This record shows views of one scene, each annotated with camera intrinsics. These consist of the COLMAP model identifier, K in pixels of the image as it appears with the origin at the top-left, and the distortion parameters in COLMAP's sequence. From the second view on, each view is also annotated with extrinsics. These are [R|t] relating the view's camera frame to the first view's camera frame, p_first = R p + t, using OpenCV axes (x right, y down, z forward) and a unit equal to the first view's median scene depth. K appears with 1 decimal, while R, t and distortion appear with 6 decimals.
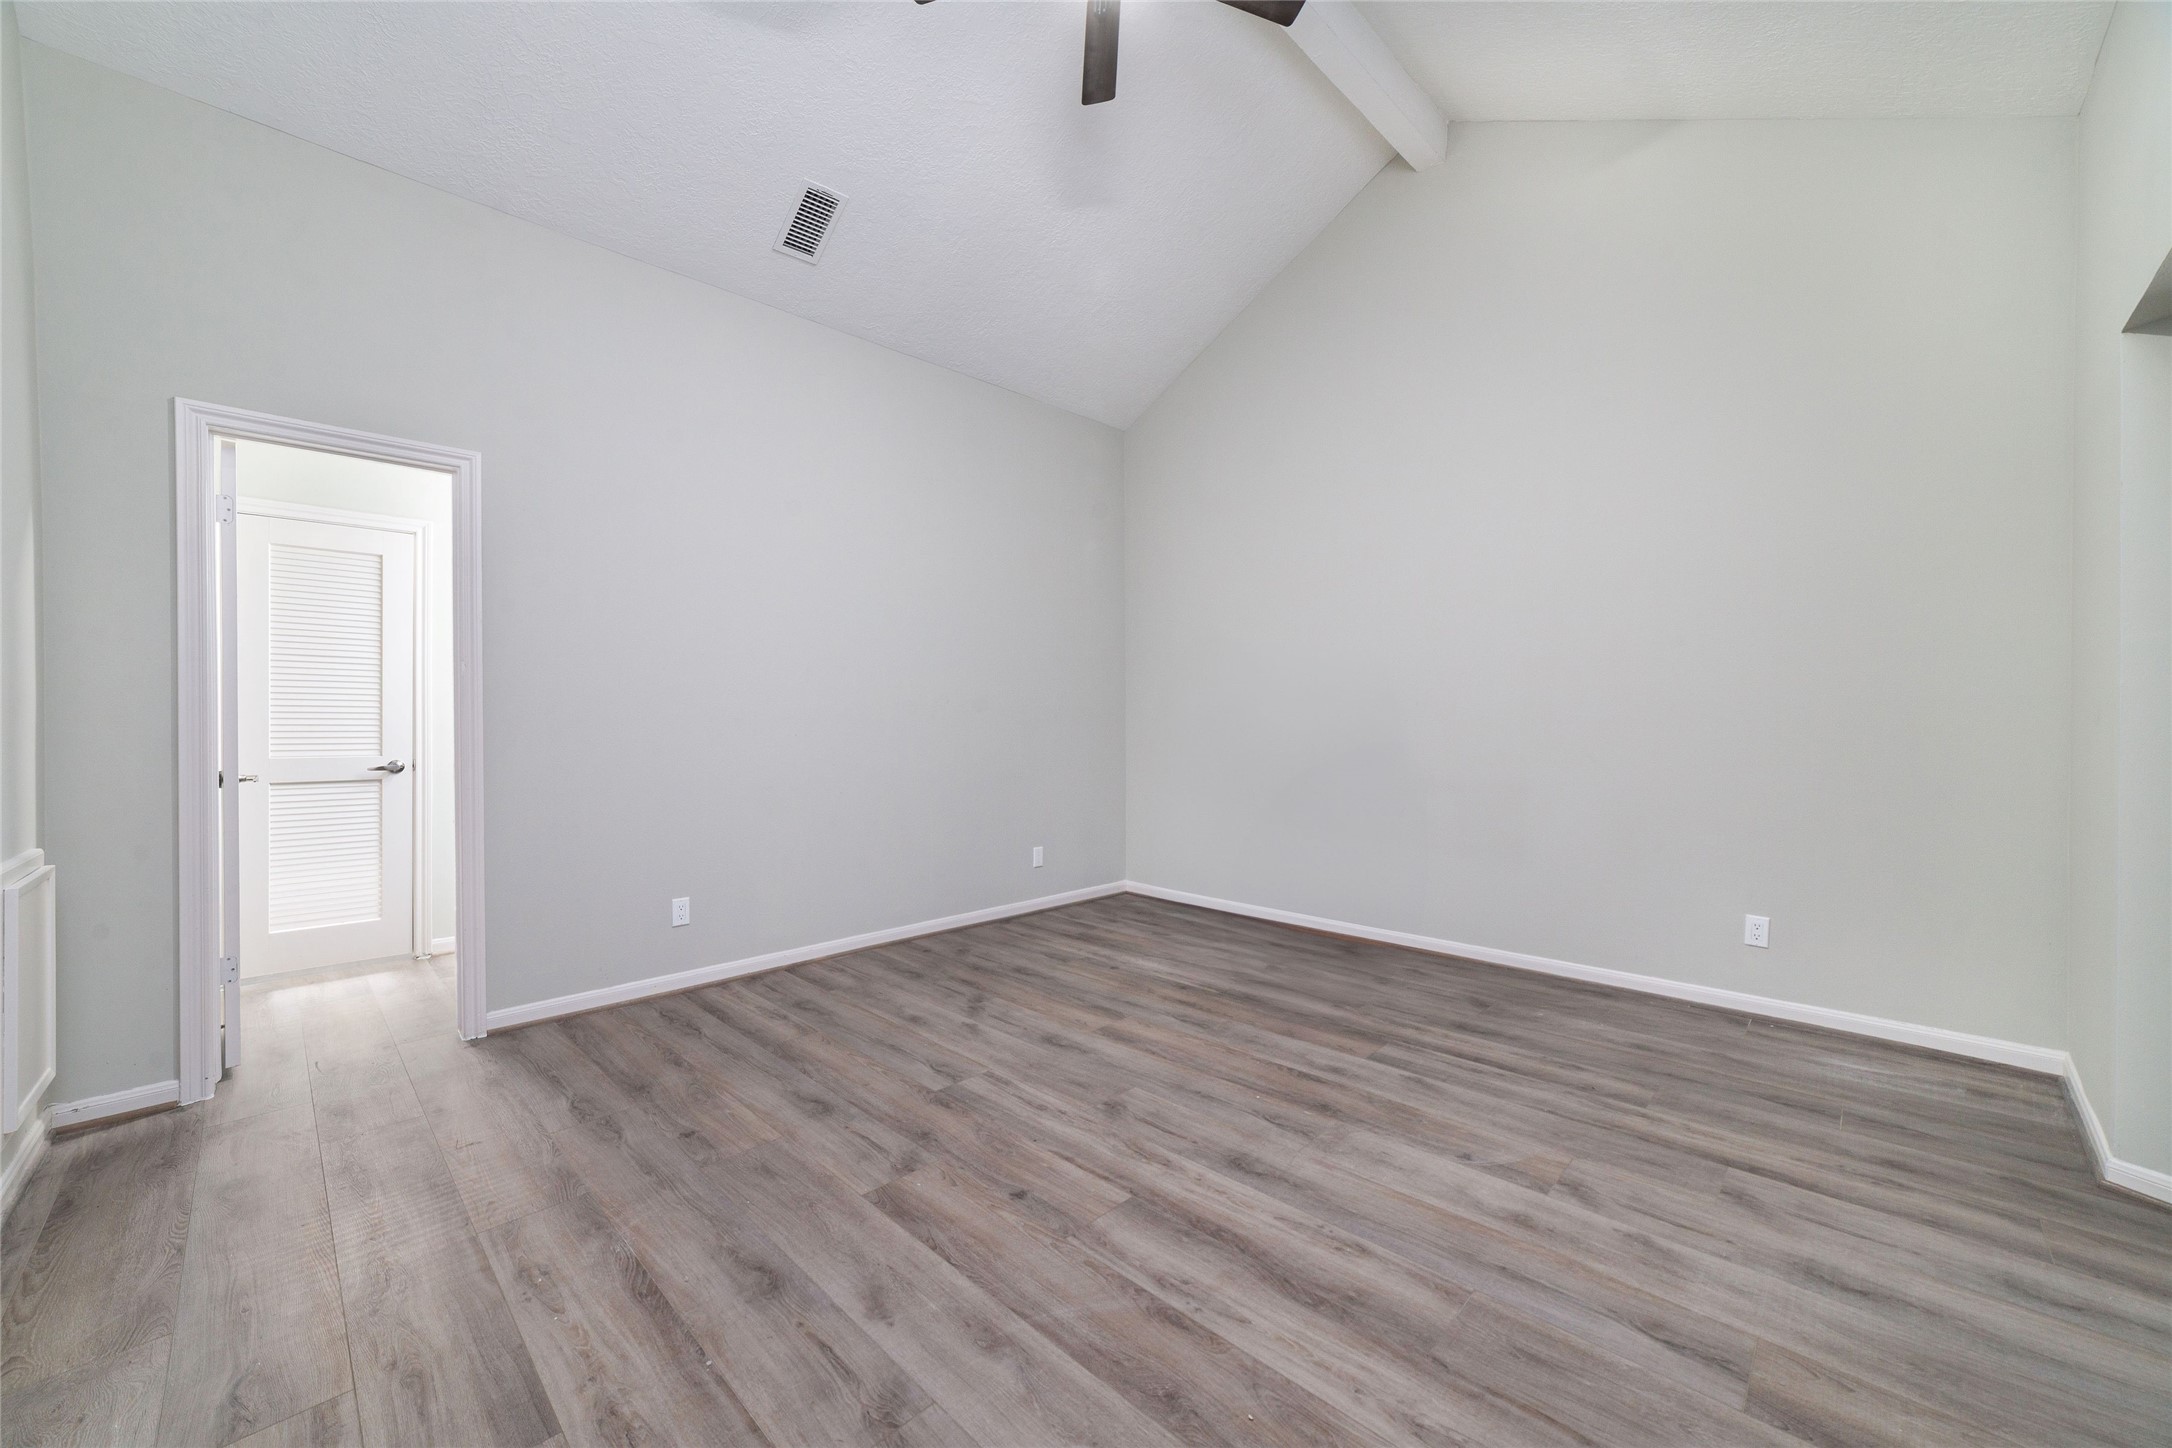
lens RADIAL K [[823.2, 0, 1084.0], [0, 823.2, 721.8], [0, 0, 1]] dist [-0.019436, 0.005035]
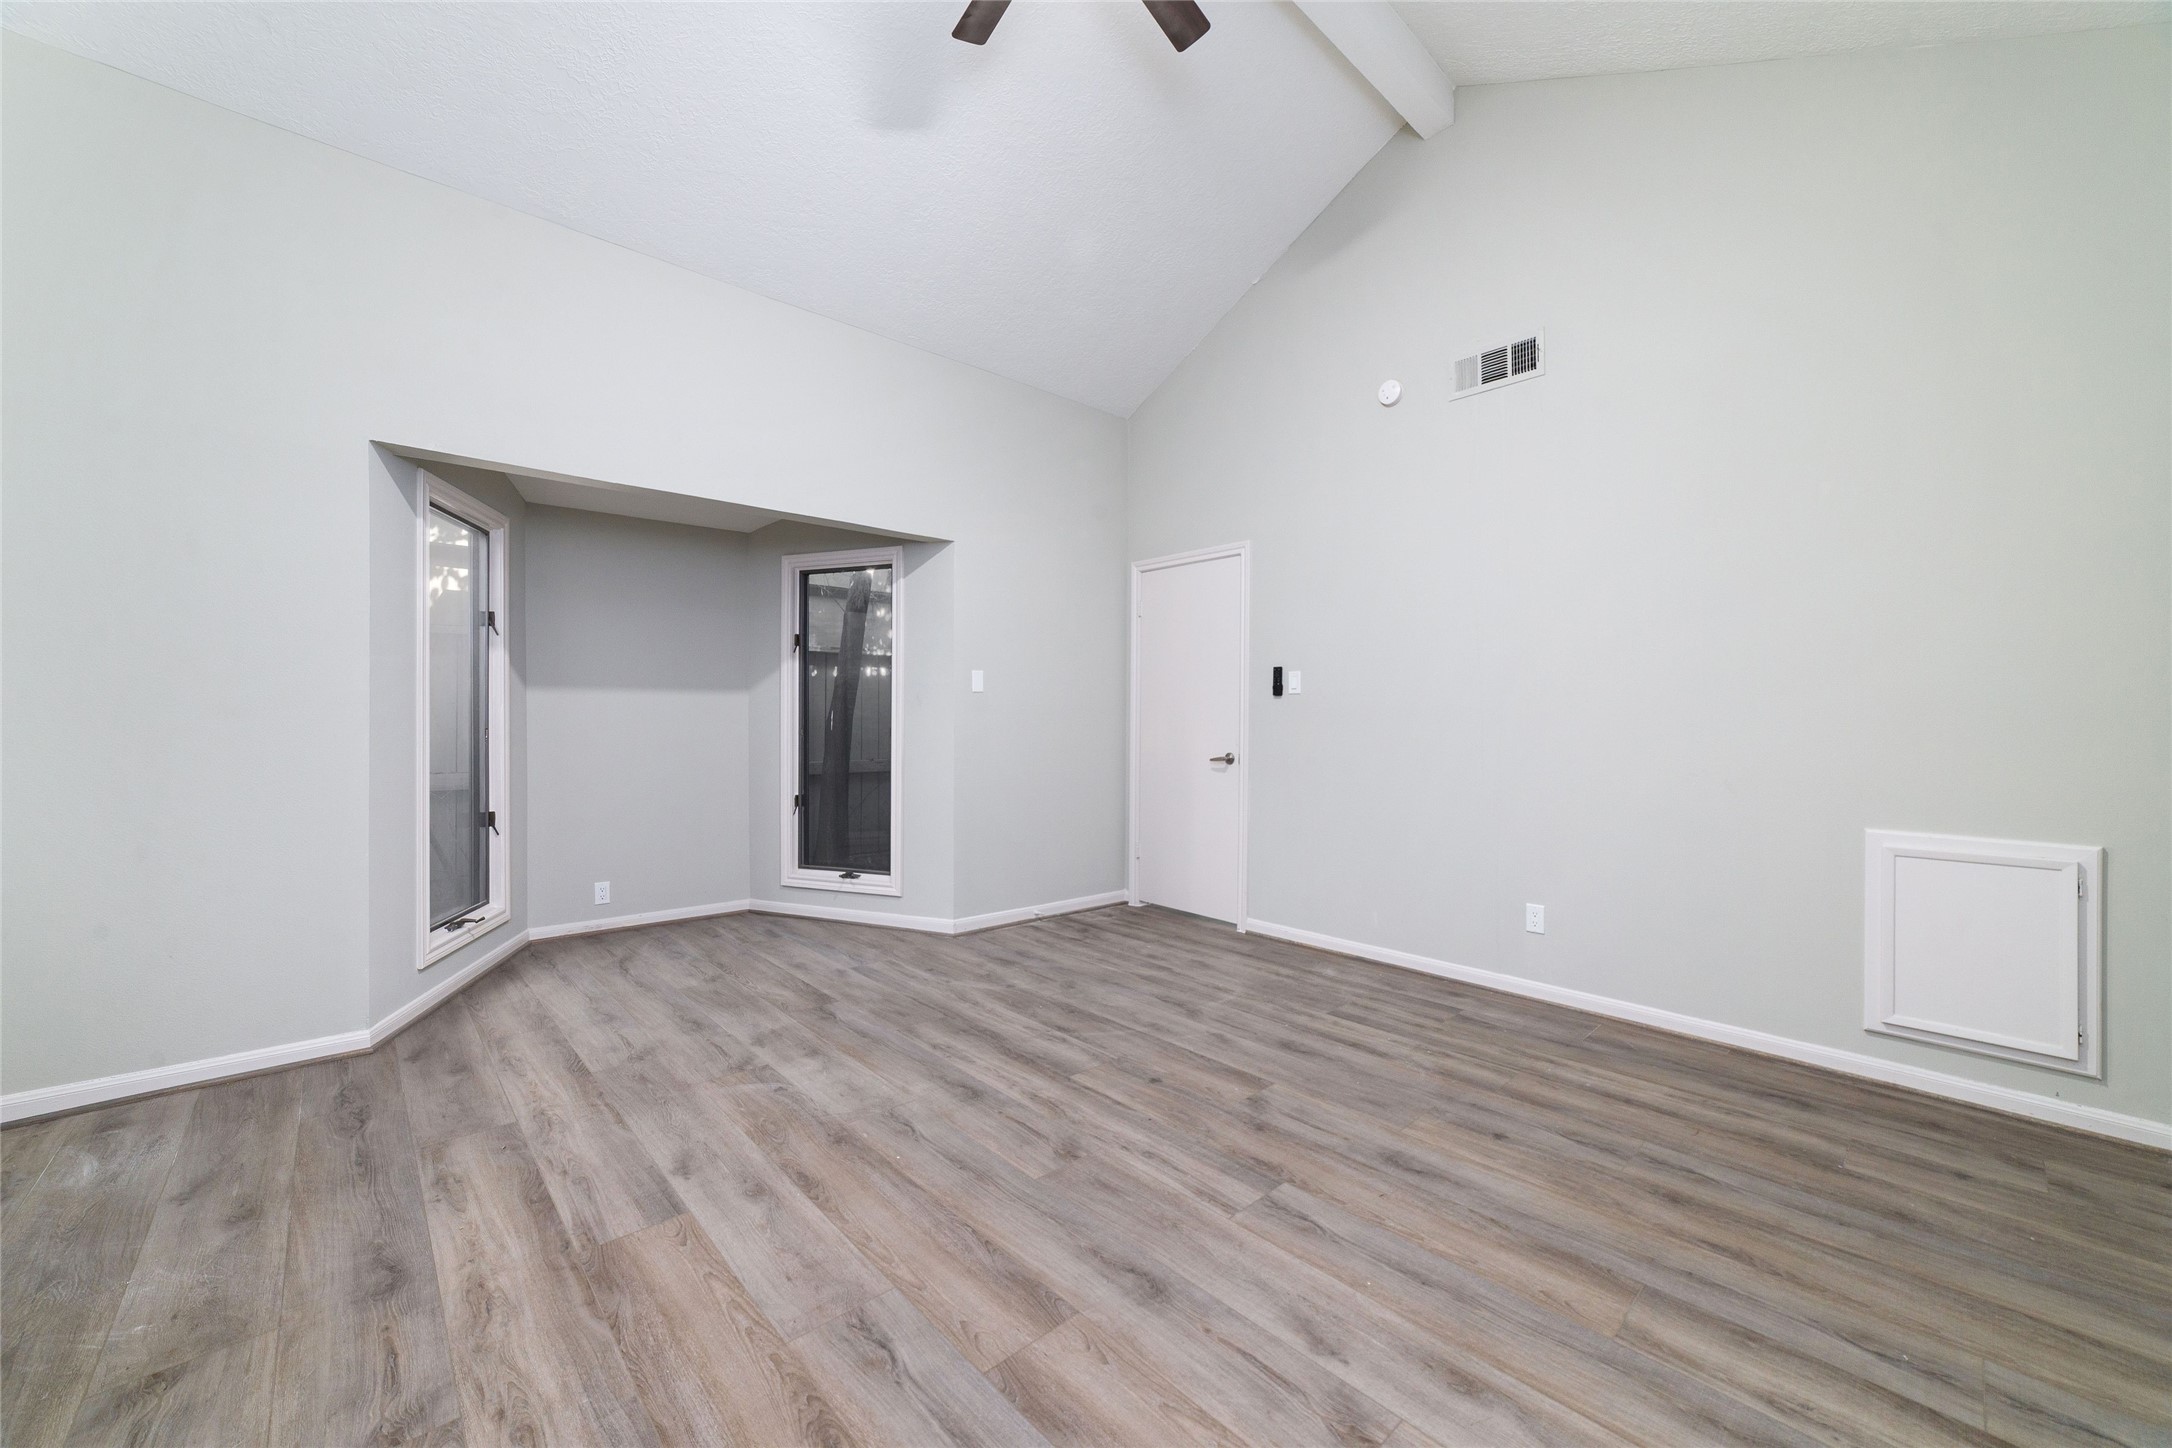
lens RADIAL K [[823.2, 0, 1088.2], [0, 823.2, 720.3], [0, 0, 1]] dist [-0.019436, 0.005035]
pose [[-0.998943, -0.004383, 0.045749, -0.025508], [-0.004195, 0.999982, 0.004194, -0.005032], [-0.045767, 0.003998, -0.998944, 1.977928]]
